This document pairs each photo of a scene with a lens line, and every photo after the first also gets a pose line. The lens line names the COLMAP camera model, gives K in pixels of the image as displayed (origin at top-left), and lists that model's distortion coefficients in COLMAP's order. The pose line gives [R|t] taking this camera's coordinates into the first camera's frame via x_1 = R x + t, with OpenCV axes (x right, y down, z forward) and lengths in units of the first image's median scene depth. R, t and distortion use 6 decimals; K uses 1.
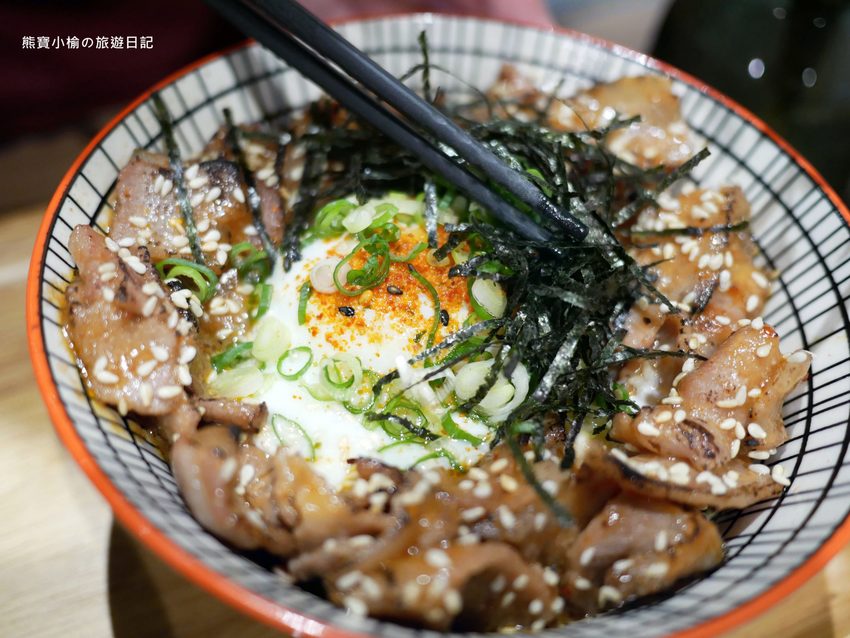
lens RADIAL K [[1020.7, 0, 427.4], [0, 1020.7, 321.0], [0, 0, 1]] dist [-0.018185, 0.000000]
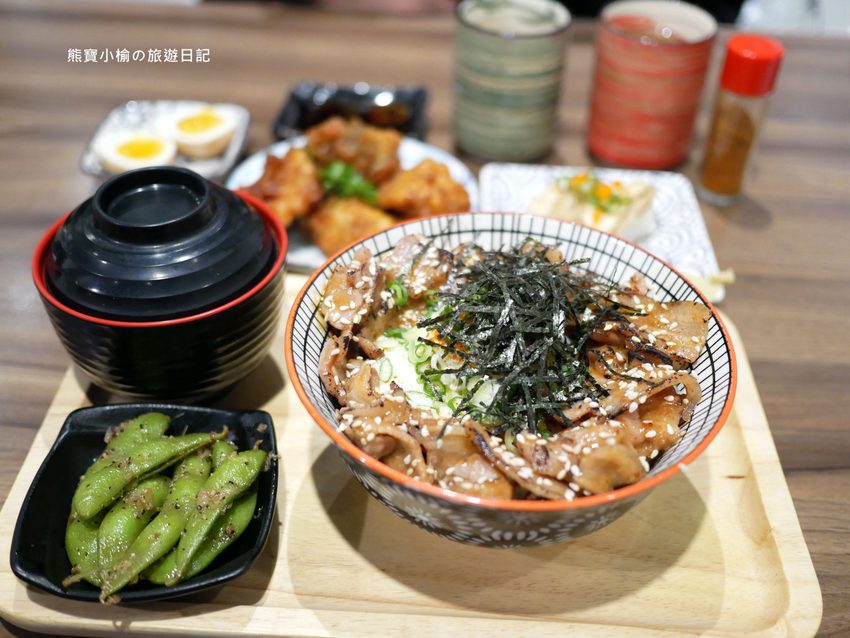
lens RADIAL K [[1020.7, 0, 429.6], [0, 1020.7, 295.5], [0, 0, 1]] dist [-0.018185, 0.000000]
pose [[0.742194, 0.351617, -0.570537, 1.065565], [-0.481713, 0.871758, -0.089388, 0.125968], [0.465940, 0.341178, 0.816393, -0.689415]]
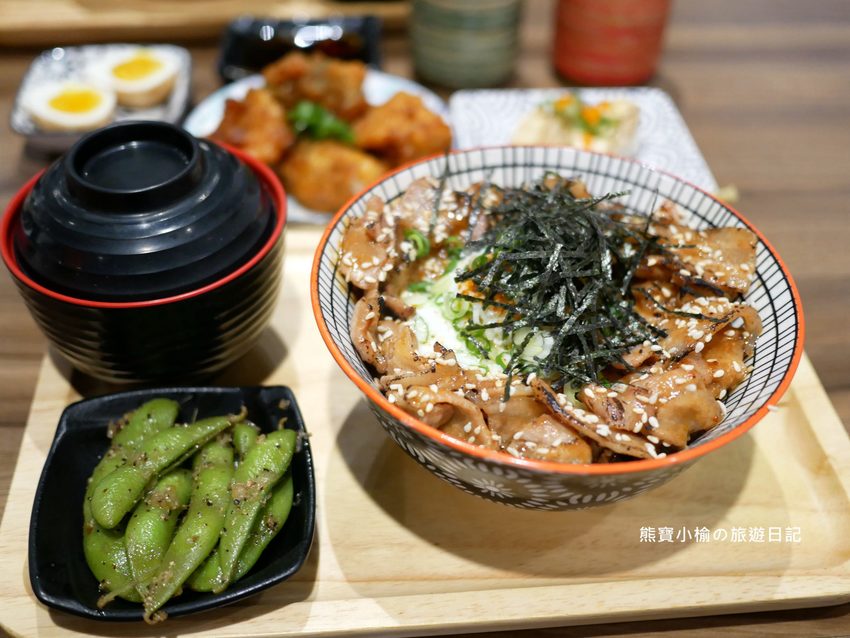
lens RADIAL K [[1020.7, 0, 431.0], [0, 1020.7, 302.8], [0, 0, 1]] dist [-0.018185, 0.000000]
pose [[0.825207, 0.325052, -0.461925, 0.740407], [-0.397861, 0.915005, -0.066879, 0.189234], [0.400925, 0.238971, 0.884394, -0.660586]]
